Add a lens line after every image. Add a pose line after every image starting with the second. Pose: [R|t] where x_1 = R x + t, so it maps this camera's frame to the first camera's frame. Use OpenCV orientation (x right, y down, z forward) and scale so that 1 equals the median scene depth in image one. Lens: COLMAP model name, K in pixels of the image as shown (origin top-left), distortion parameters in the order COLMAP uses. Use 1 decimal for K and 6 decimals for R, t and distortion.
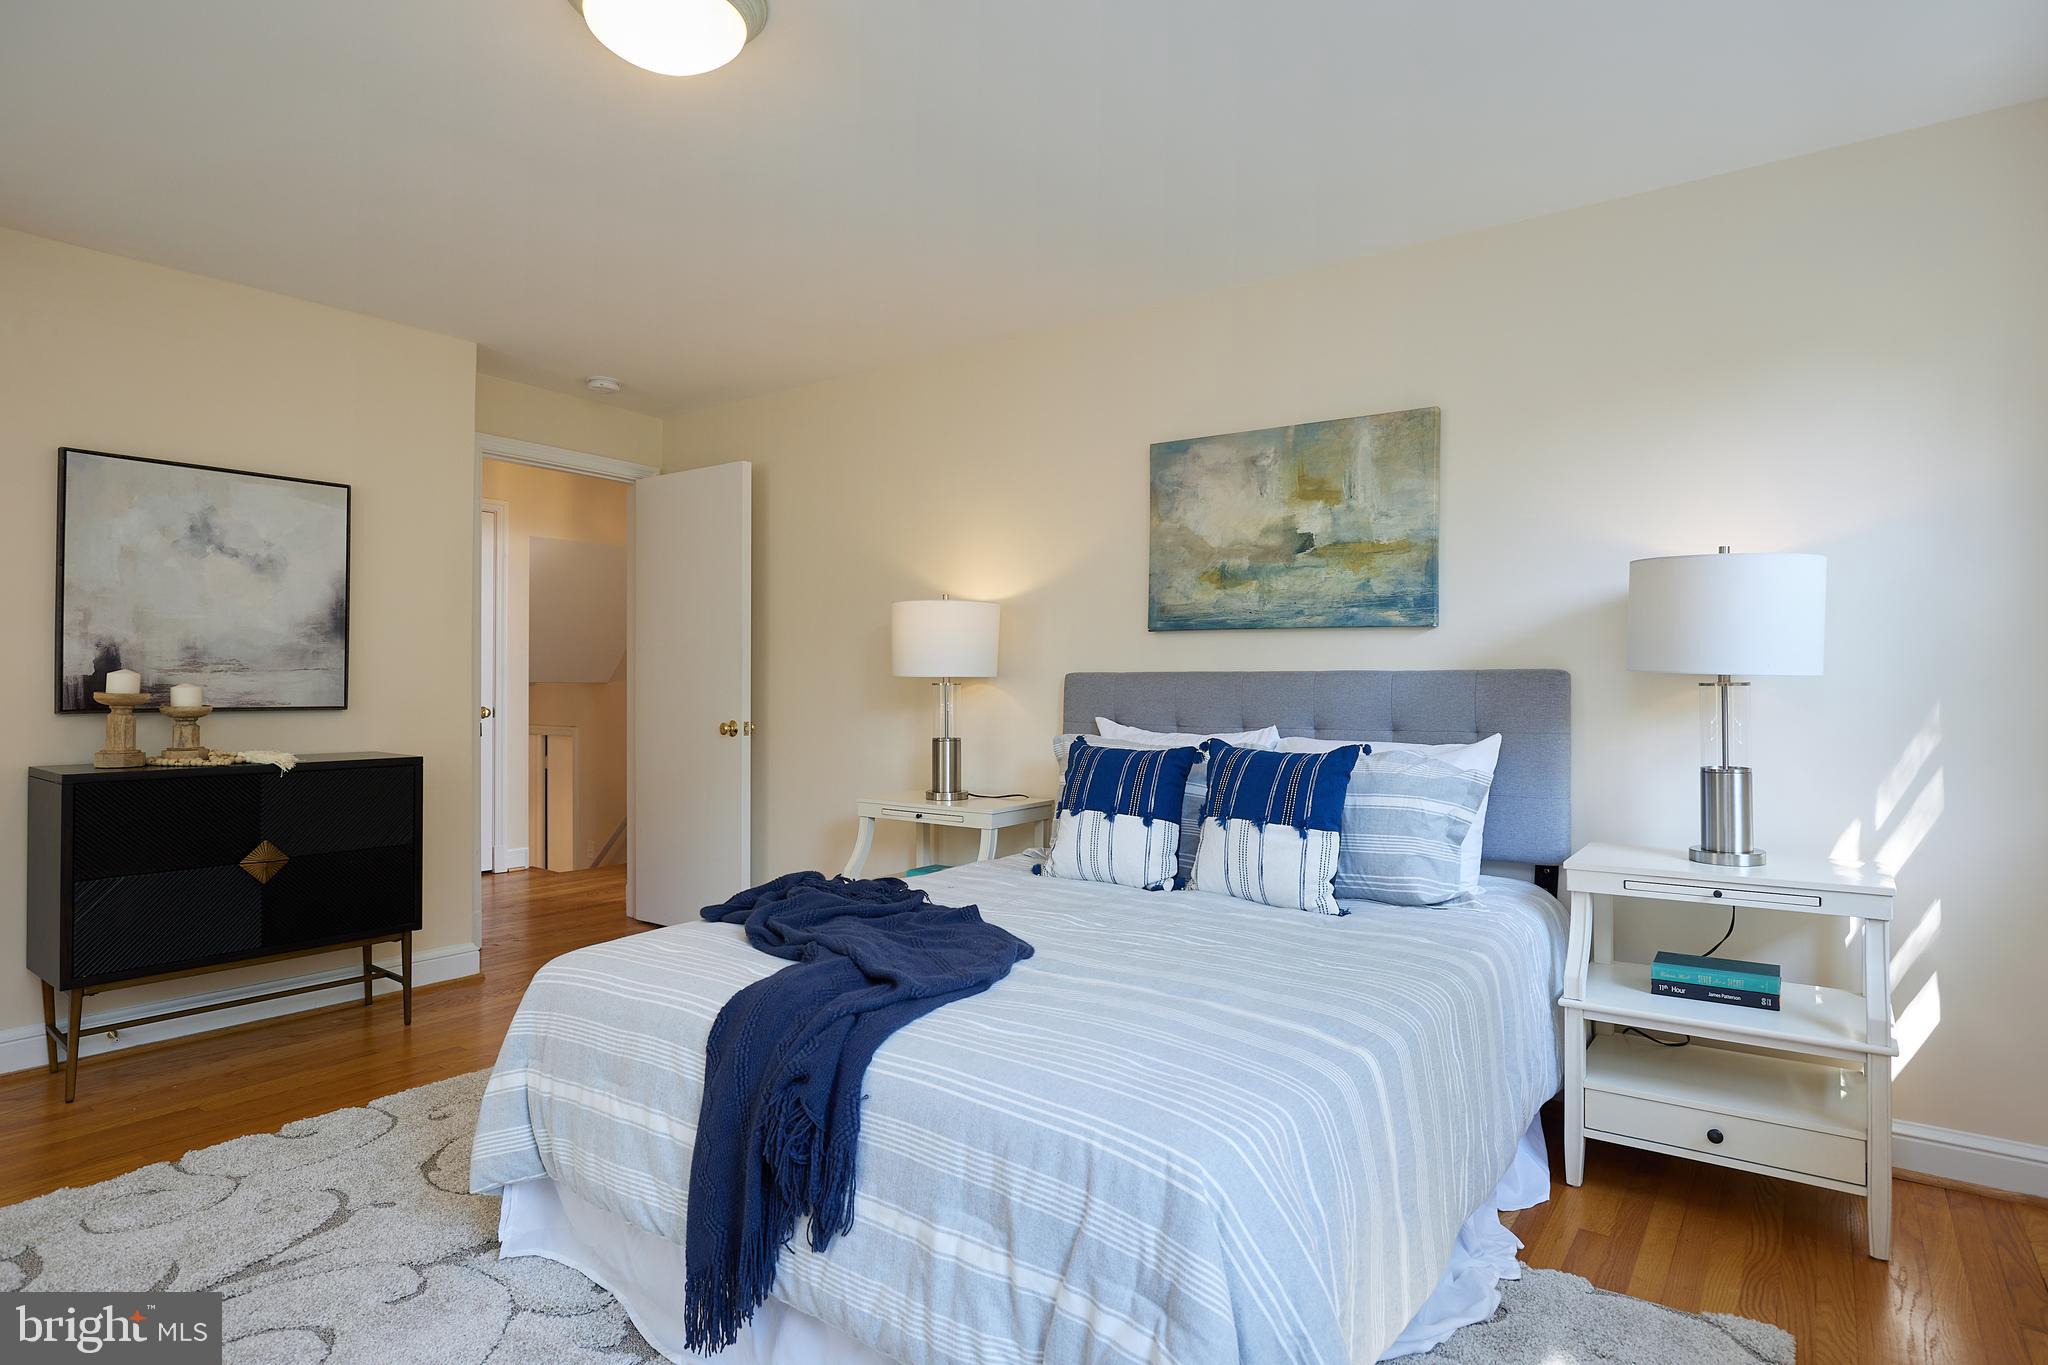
lens RADIAL K [[1107.2, 0, 1019.3], [0, 1107.2, 670.8], [0, 0, 1]] dist [-0.001734, -0.000507]
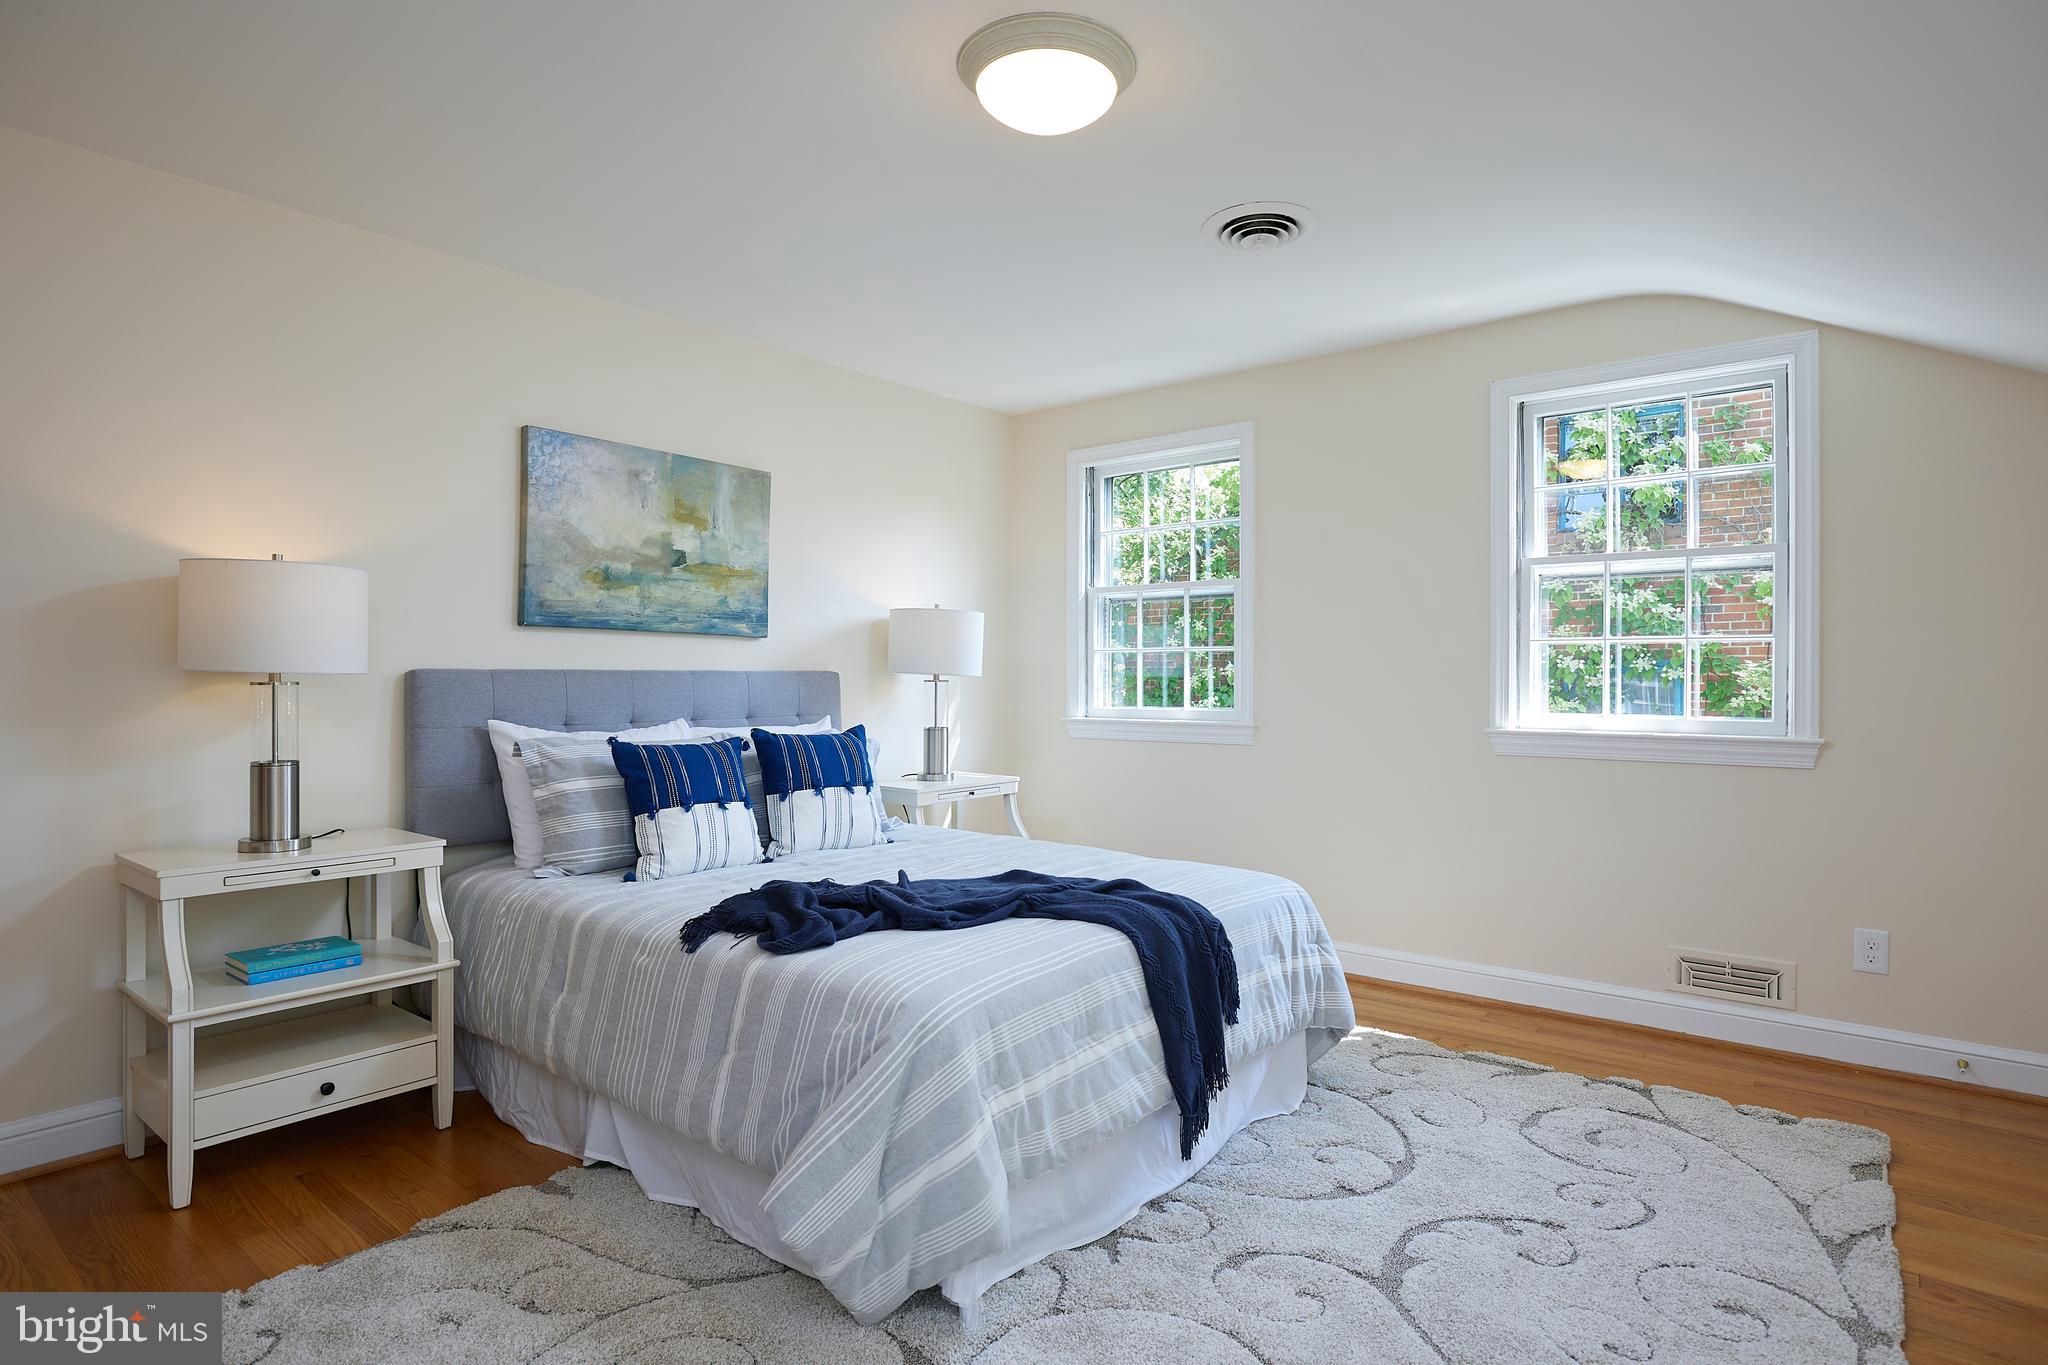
lens RADIAL K [[1052.7, 0, 984.4], [0, 1052.7, 702.7], [0, 0, 1]] dist [-0.016608, -0.000095]
pose [[0.071794, -0.022307, 0.997170, -0.803062], [-0.008478, 0.999700, 0.022974, 0.006146], [-0.997383, -0.010103, 0.071583, 0.598594]]
